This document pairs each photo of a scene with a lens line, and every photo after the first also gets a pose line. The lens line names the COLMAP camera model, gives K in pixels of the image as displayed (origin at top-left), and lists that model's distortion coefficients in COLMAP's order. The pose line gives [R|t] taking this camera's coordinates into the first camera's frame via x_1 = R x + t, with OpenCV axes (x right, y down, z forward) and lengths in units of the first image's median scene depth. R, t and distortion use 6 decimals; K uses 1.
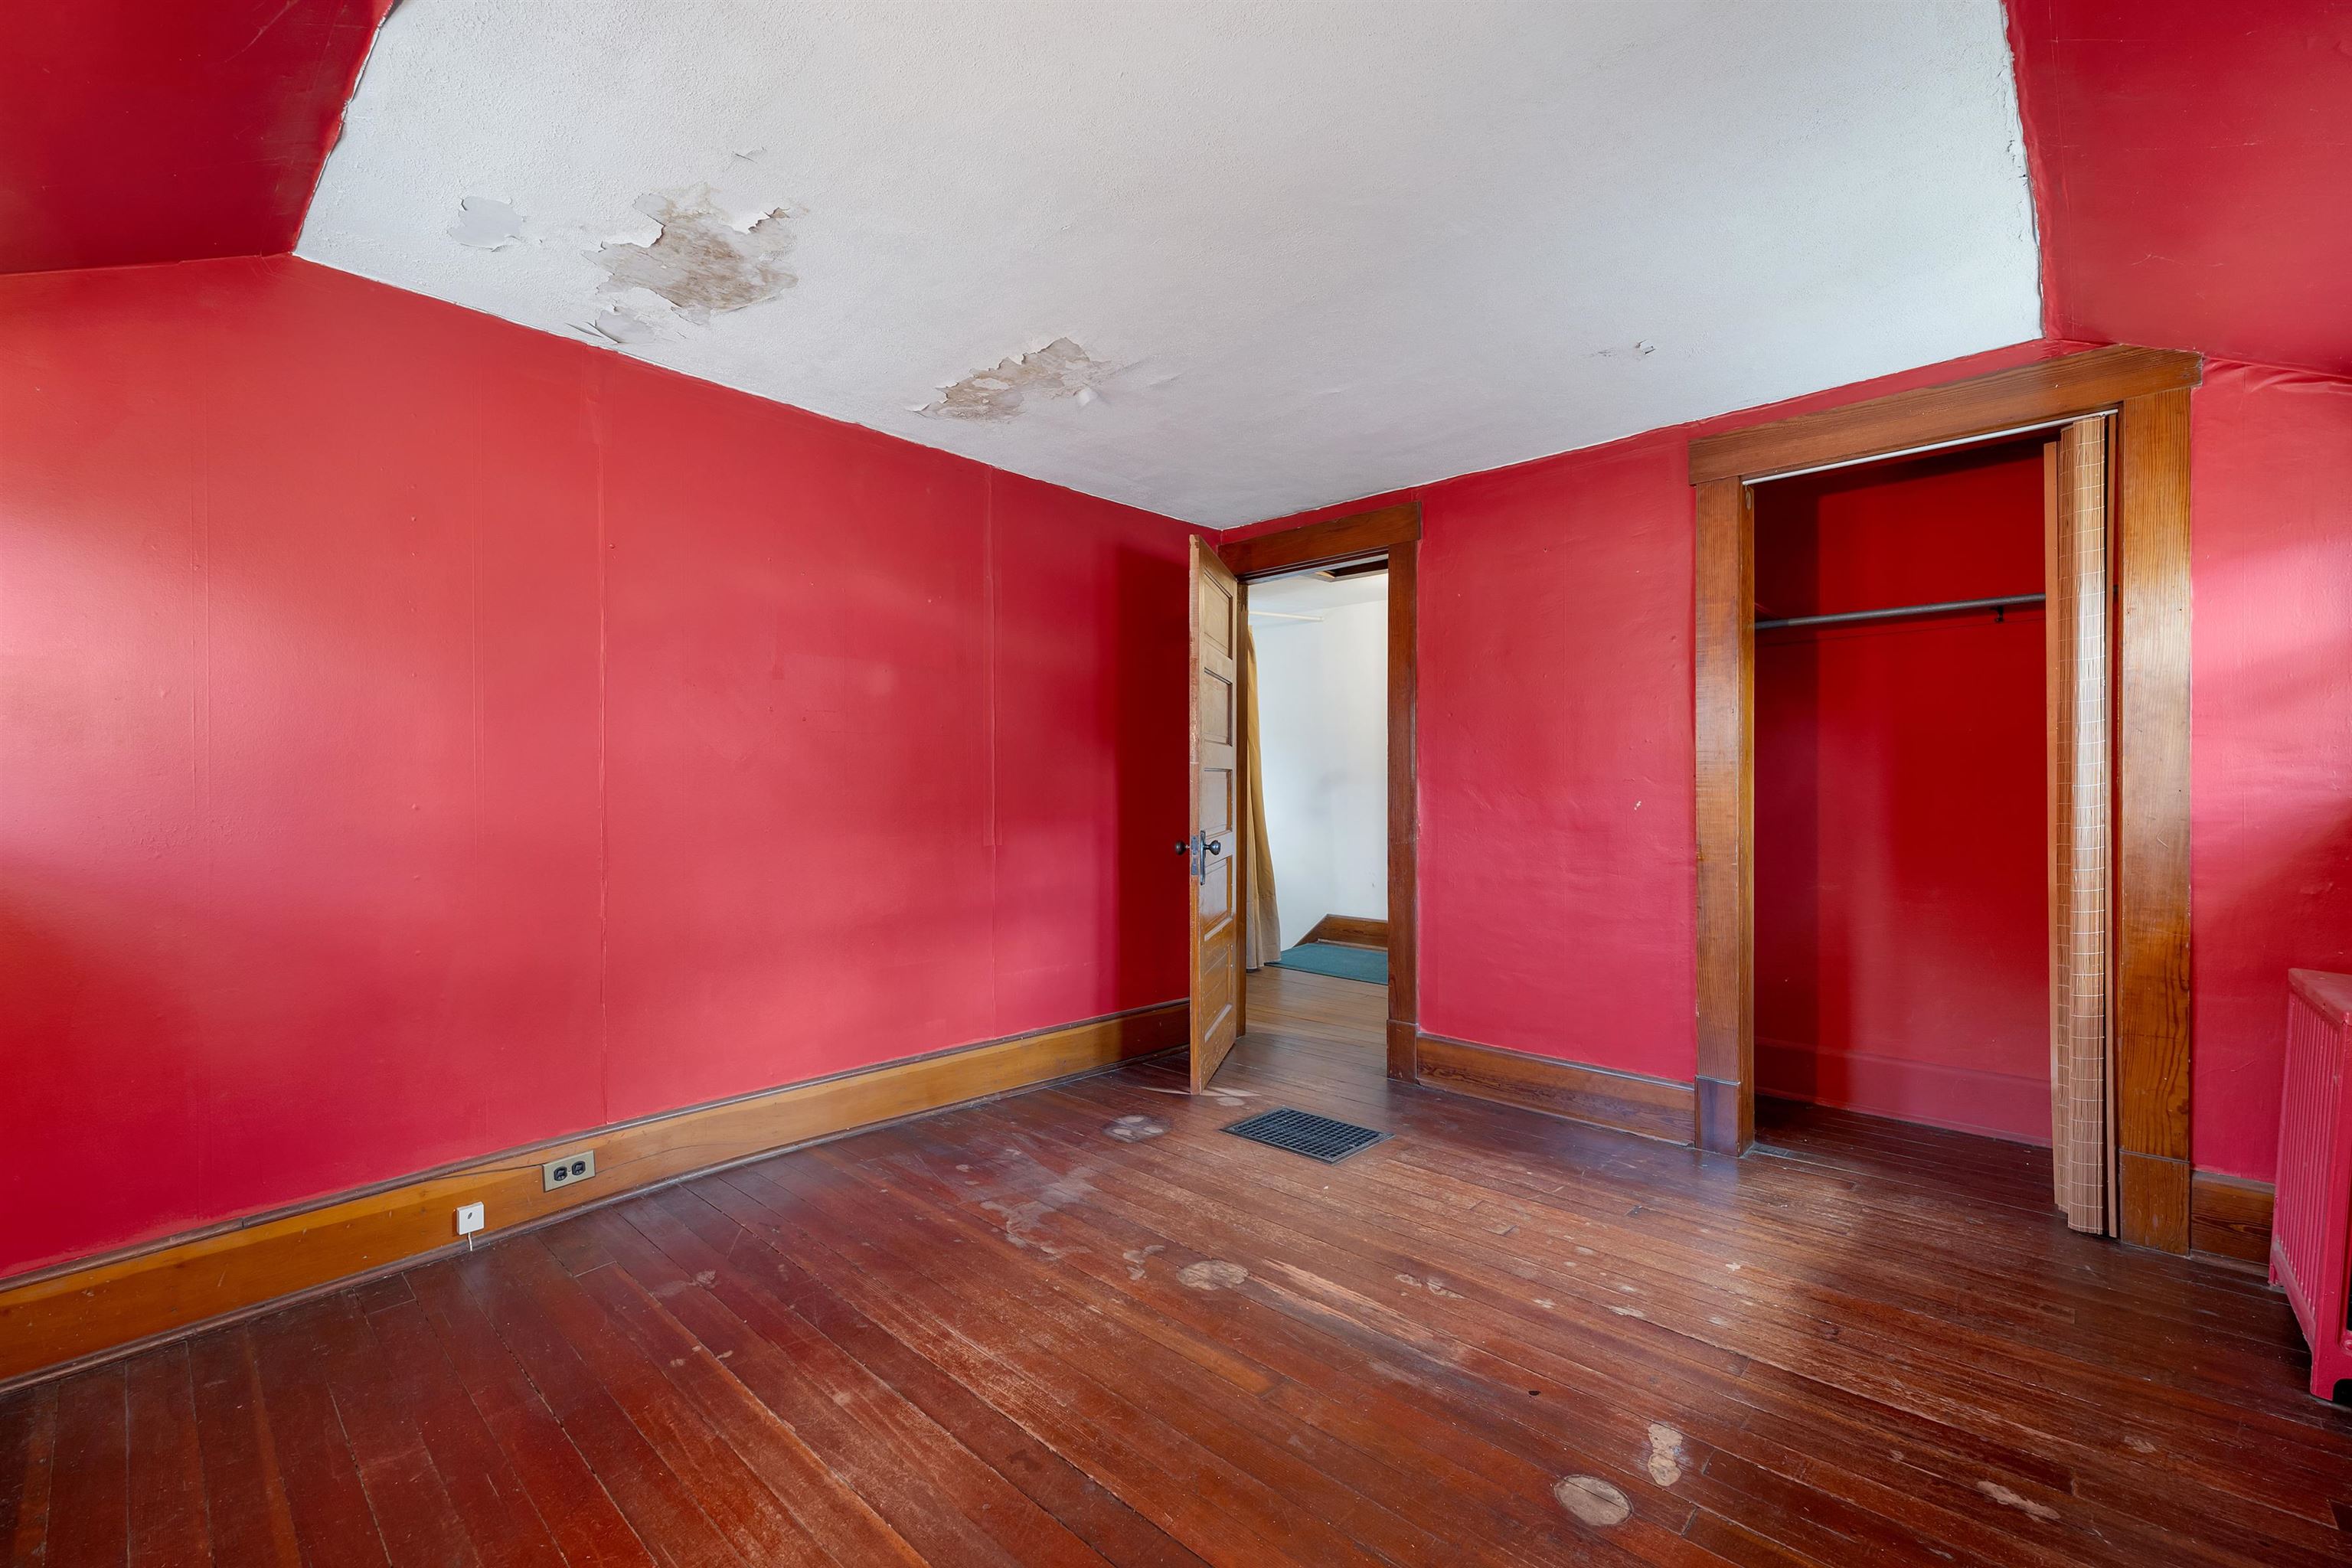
lens RADIAL K [[982.3, 0, 1176.7], [0, 982.3, 817.9], [0, 0, 1]] dist [-0.007081, 0.000031]
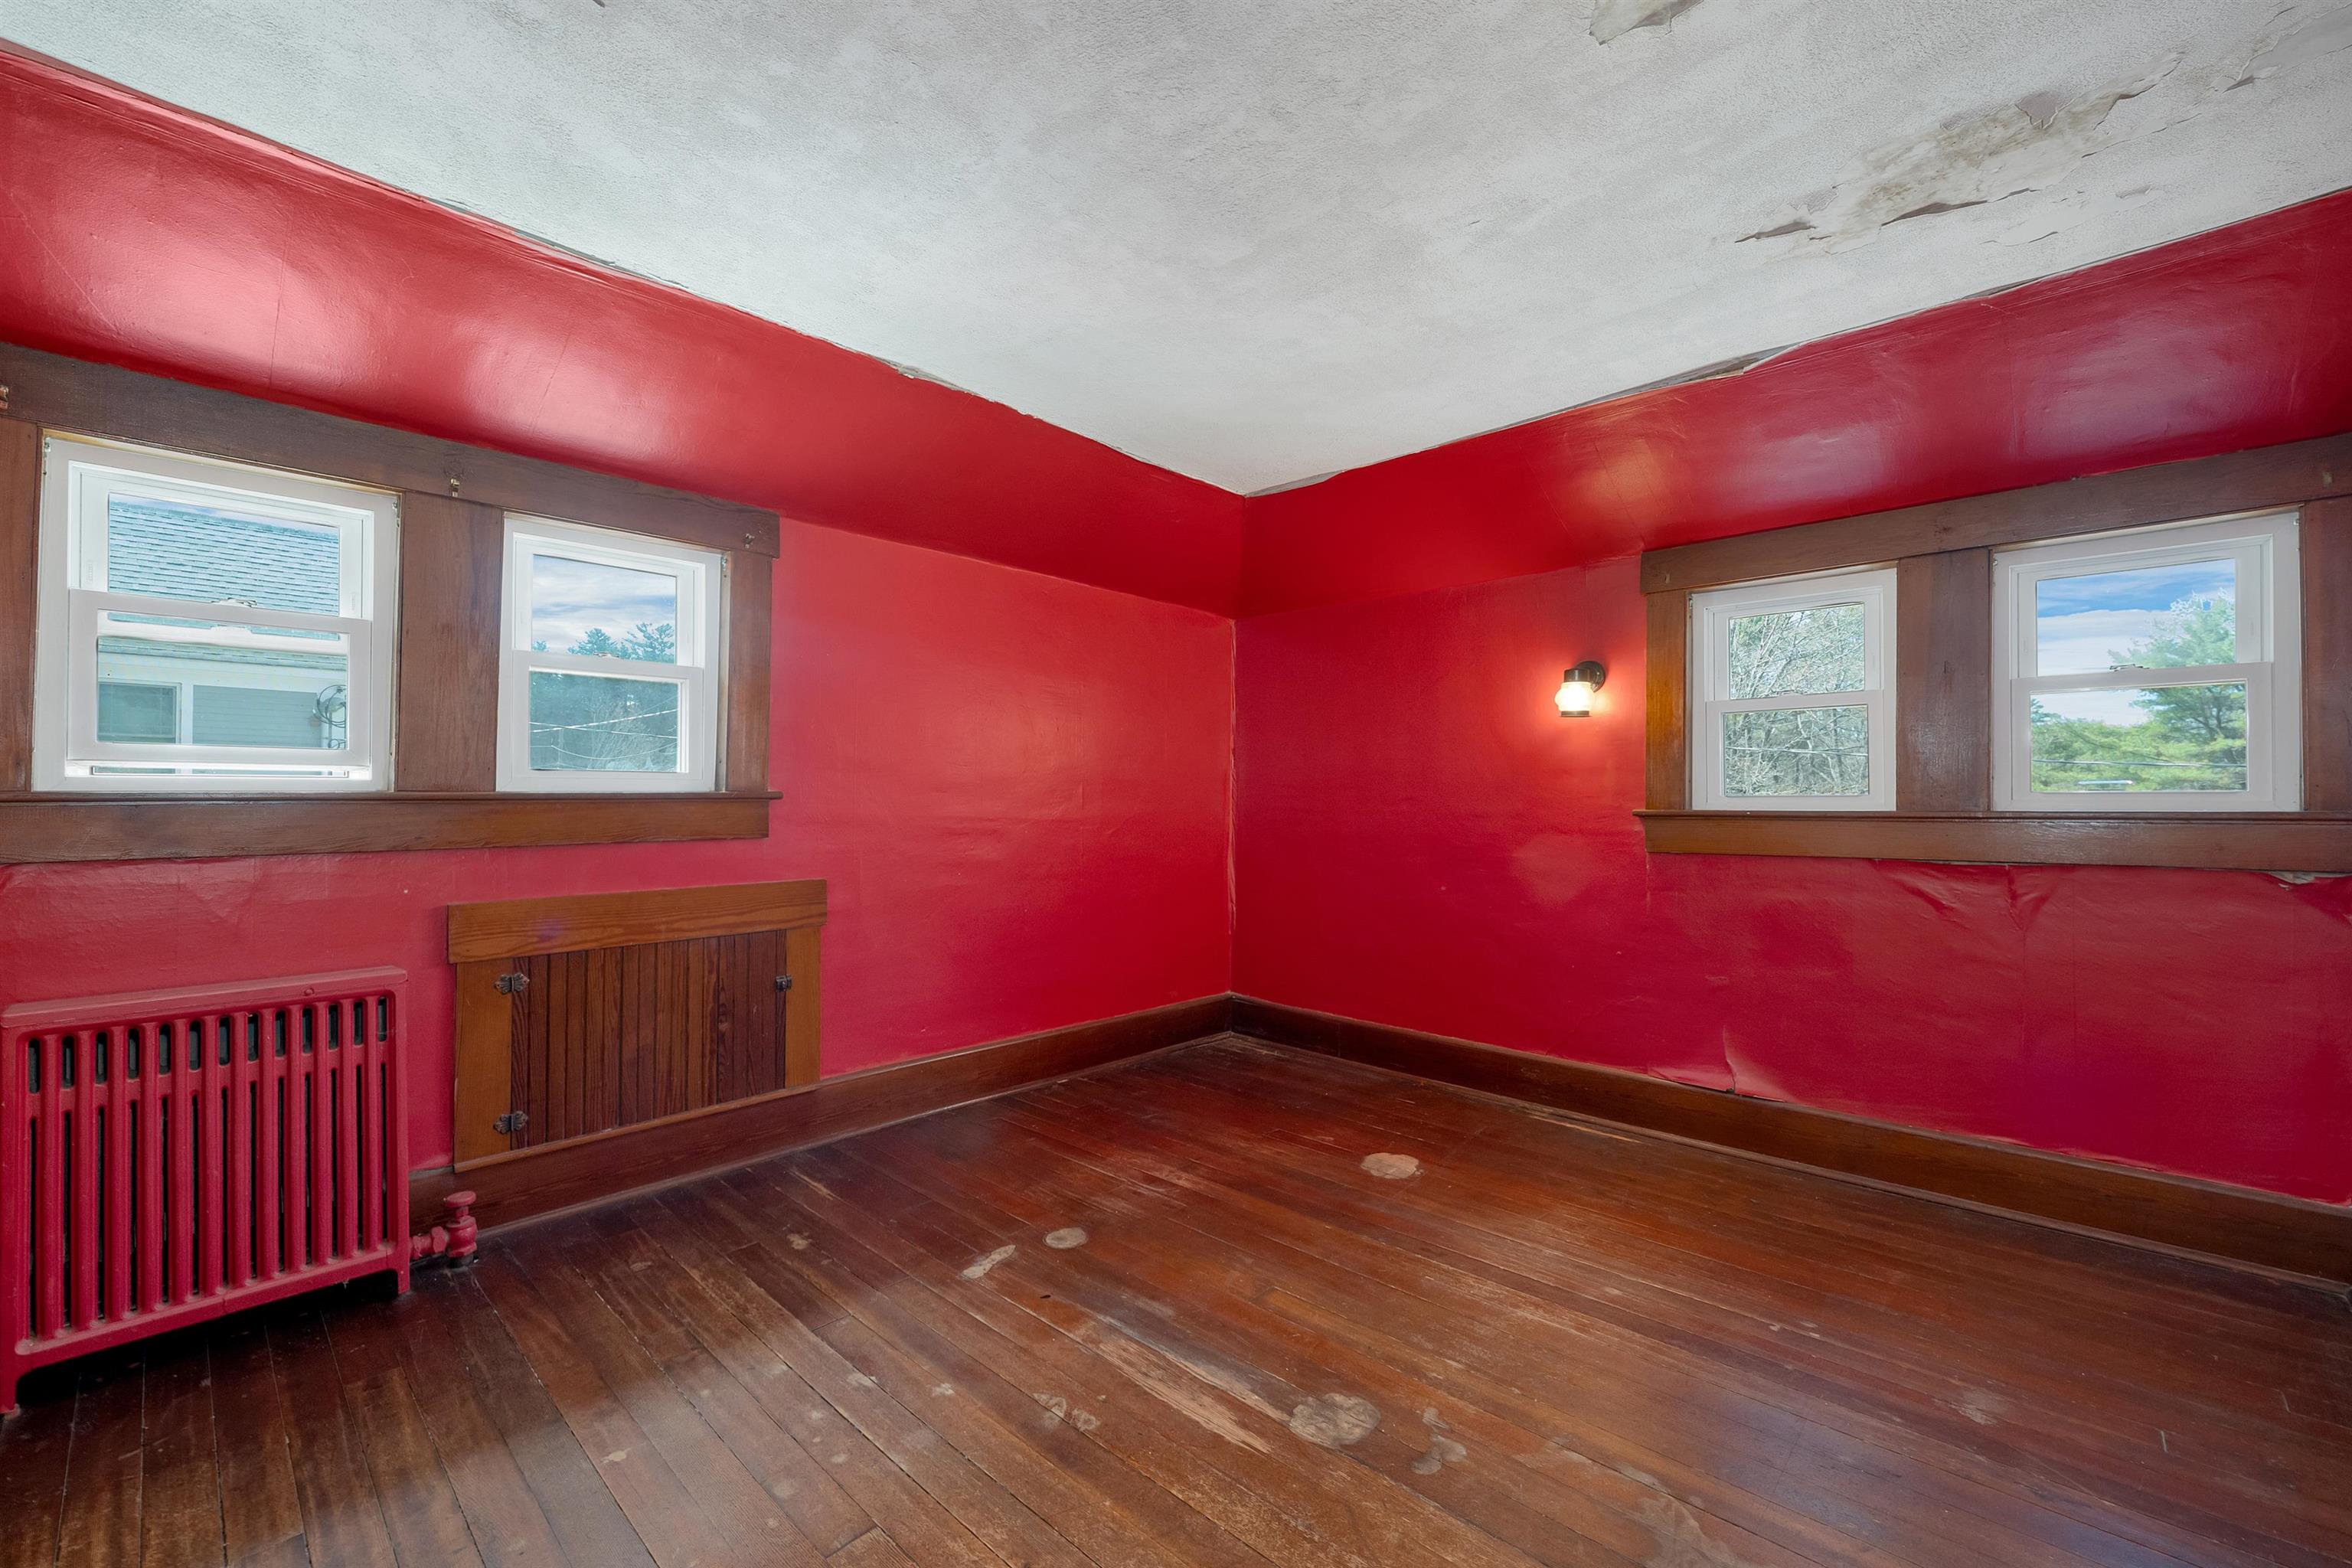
lens RADIAL K [[964.2, 0, 1178.1], [0, 964.2, 790.0], [0, 0, 1]] dist [-0.000455, -0.000023]
pose [[-0.999880, -0.001428, 0.015405, 0.168639], [-0.001040, 0.999683, 0.025174, -0.060195], [-0.015436, 0.025155, -0.999564, 1.977908]]
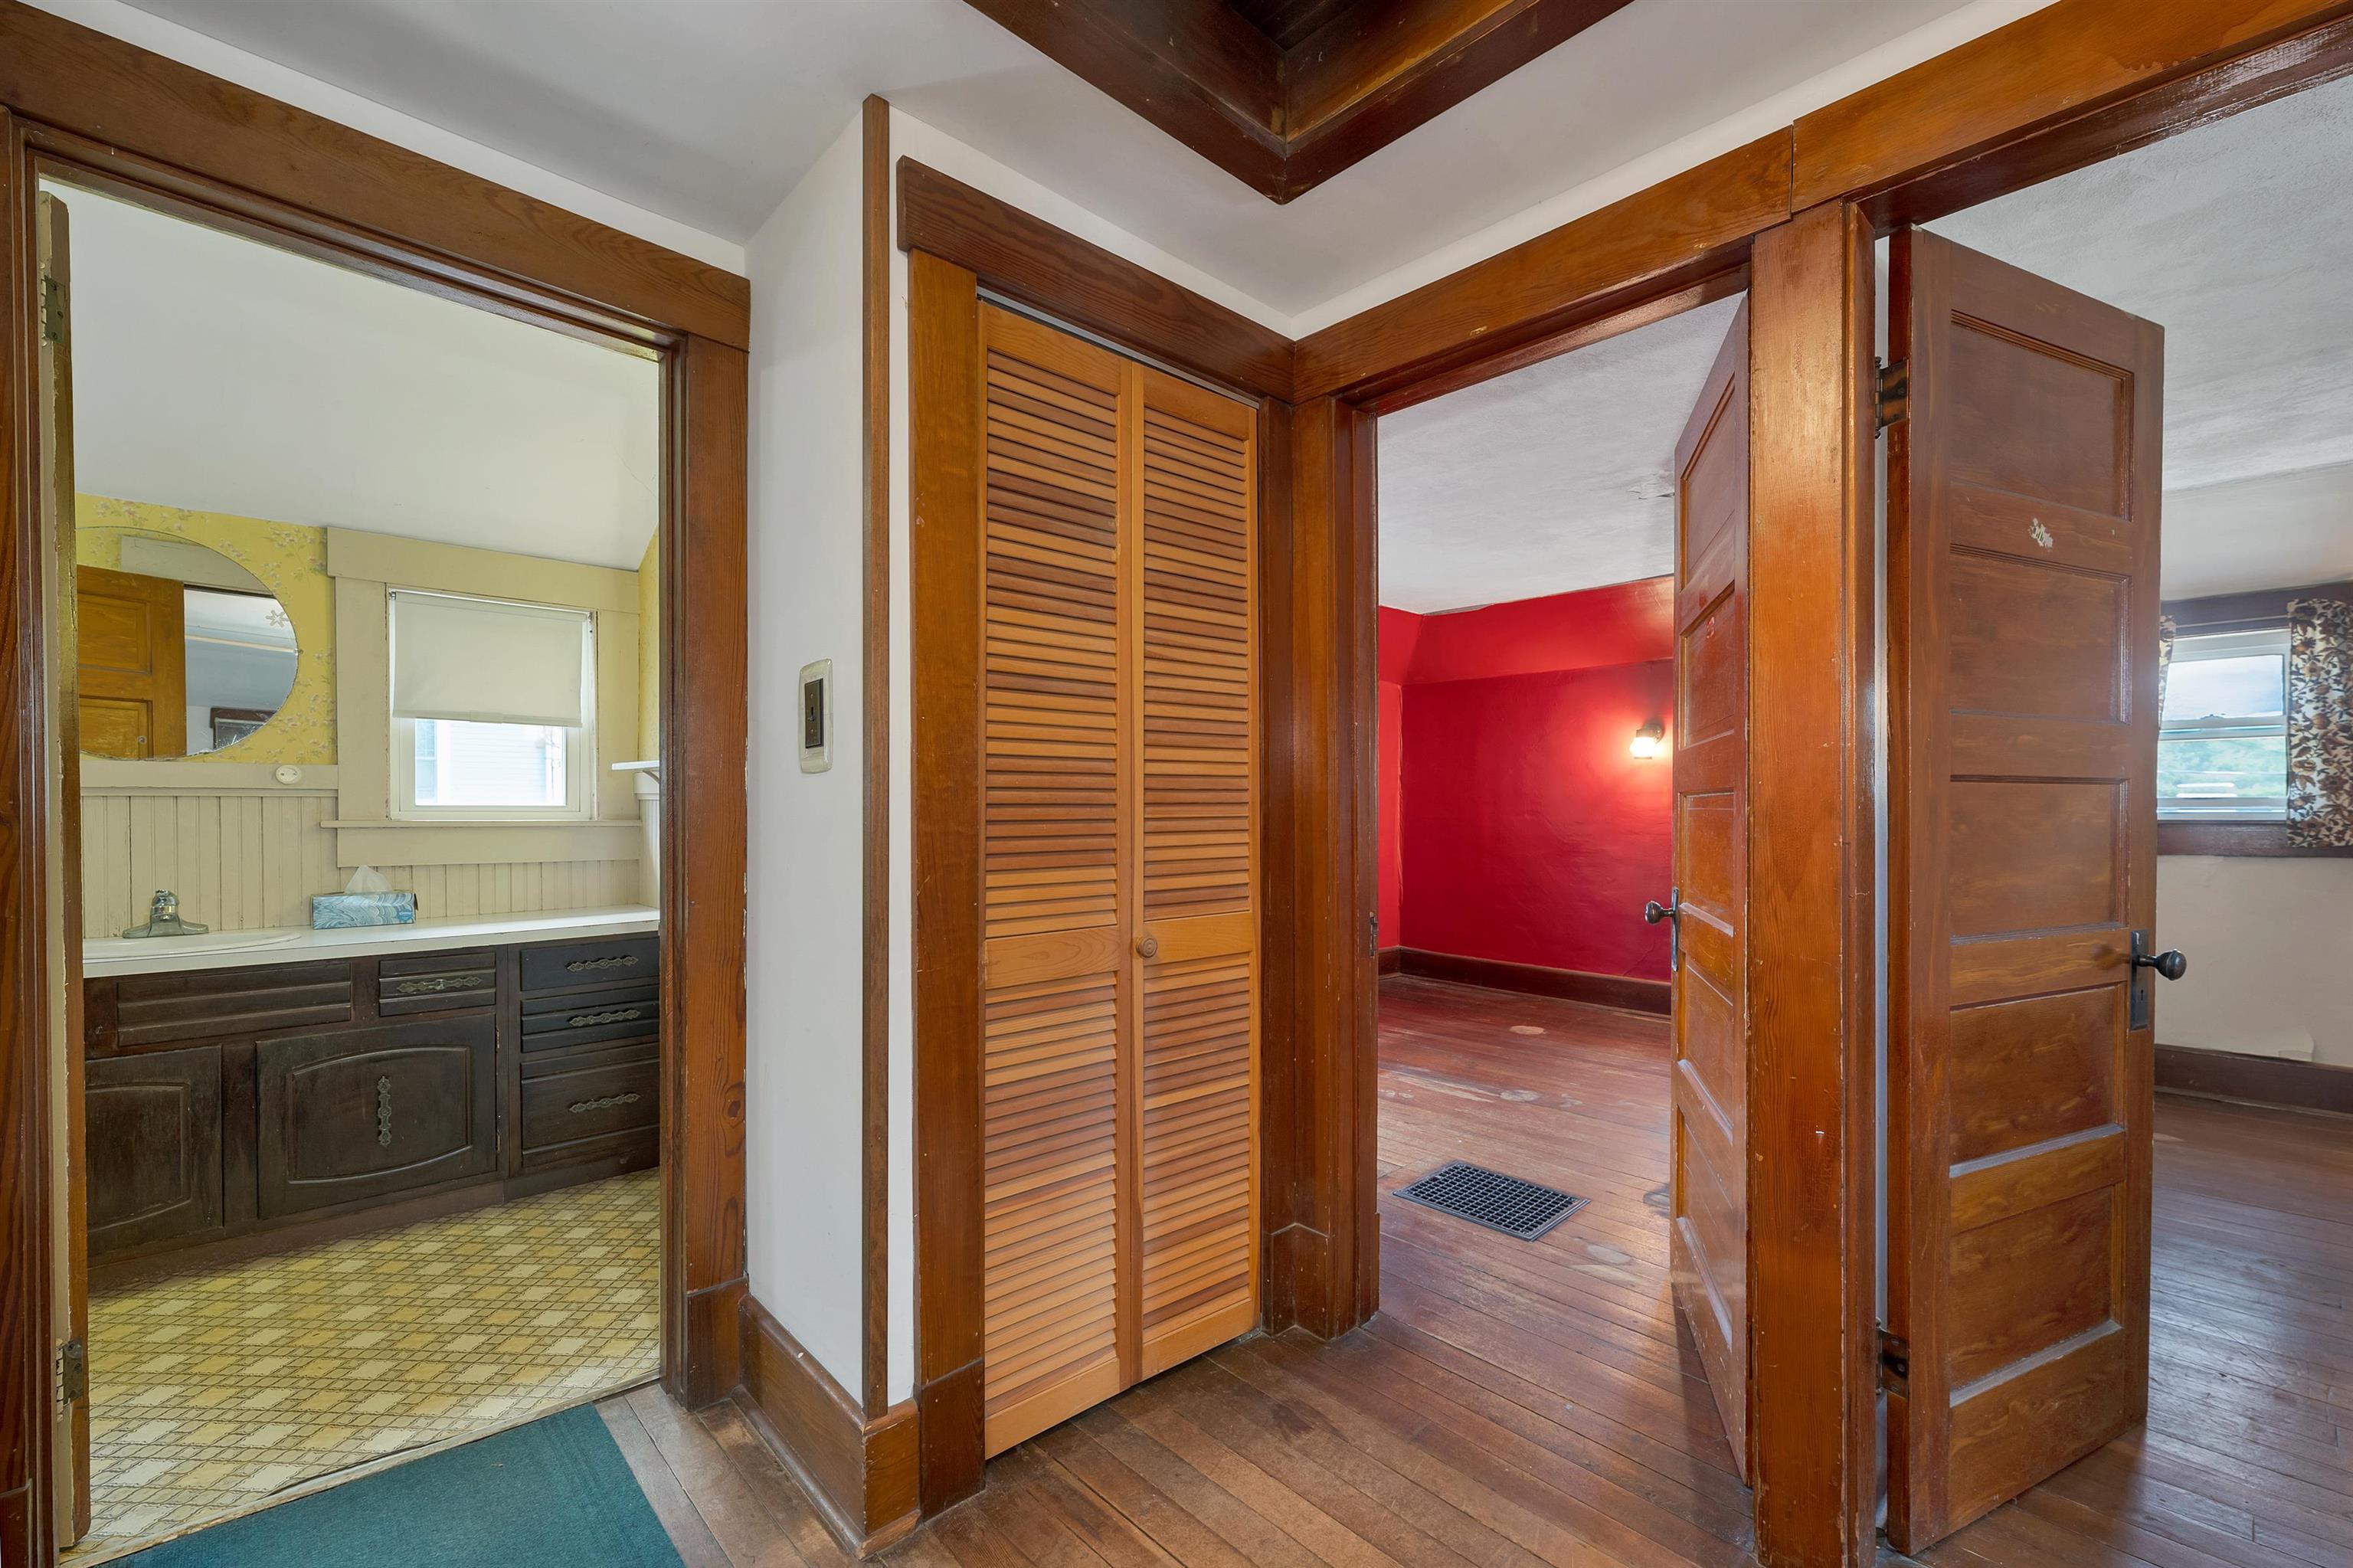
lens RADIAL K [[992.2, 0, 1178.8], [0, 992.2, 806.9], [0, 0, 1]] dist [0.000277, -0.000464]
pose [[-0.996751, 0.004062, 0.080443, 0.559018], [0.006865, 0.999378, 0.034603, -0.122999], [-0.080252, 0.035043, -0.996158, 3.129700]]
